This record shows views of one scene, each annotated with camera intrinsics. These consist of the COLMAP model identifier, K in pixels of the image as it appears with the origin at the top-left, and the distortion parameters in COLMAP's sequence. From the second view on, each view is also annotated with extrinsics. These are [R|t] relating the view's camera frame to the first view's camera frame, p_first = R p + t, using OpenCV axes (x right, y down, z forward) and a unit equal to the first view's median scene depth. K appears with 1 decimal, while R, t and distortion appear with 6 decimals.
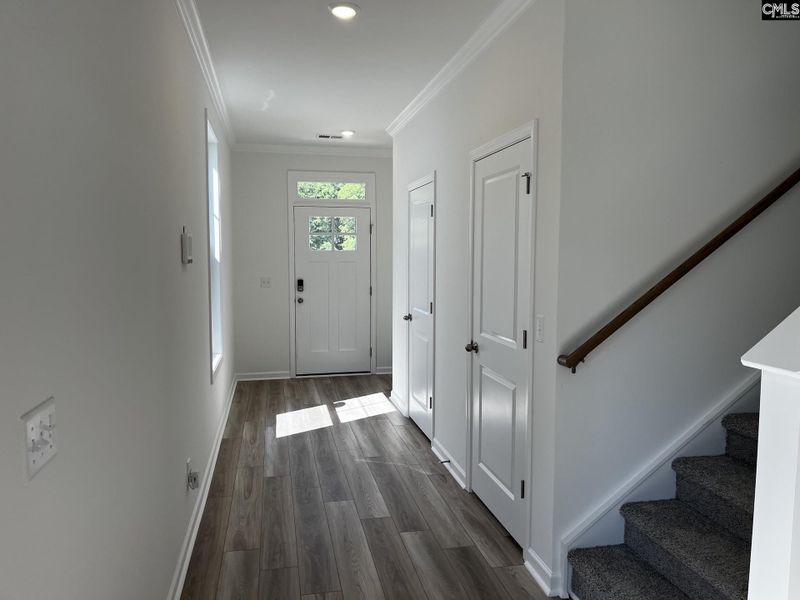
lens RADIAL K [[603.3, 0, 400.6], [0, 603.3, 301.6], [0, 0, 1]] dist [0.052461, -0.067608]
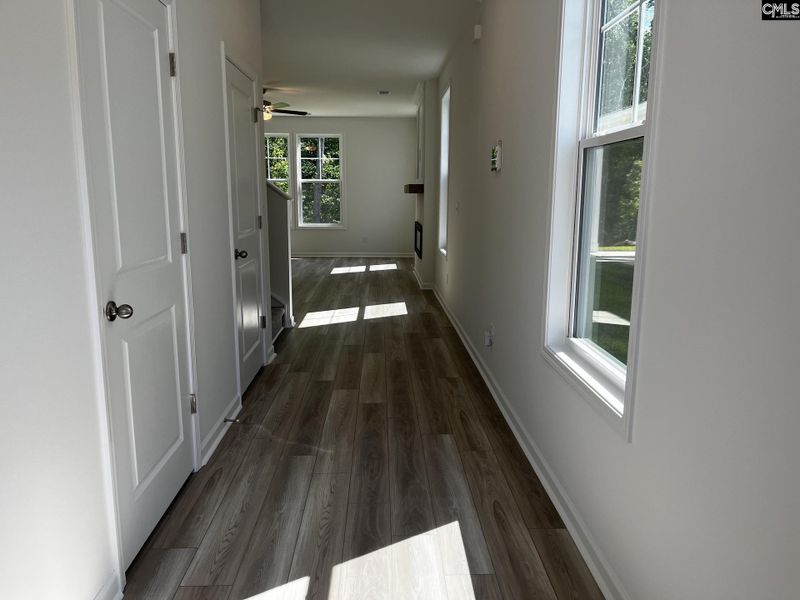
lens RADIAL K [[603.3, 0, 401.4], [0, 603.3, 301.3], [0, 0, 1]] dist [0.052461, -0.067608]
pose [[-0.985180, -0.039066, 0.167016, -0.281321], [0.005139, 0.966557, 0.256399, -0.093996], [-0.171447, 0.253457, -0.952032, 1.714726]]
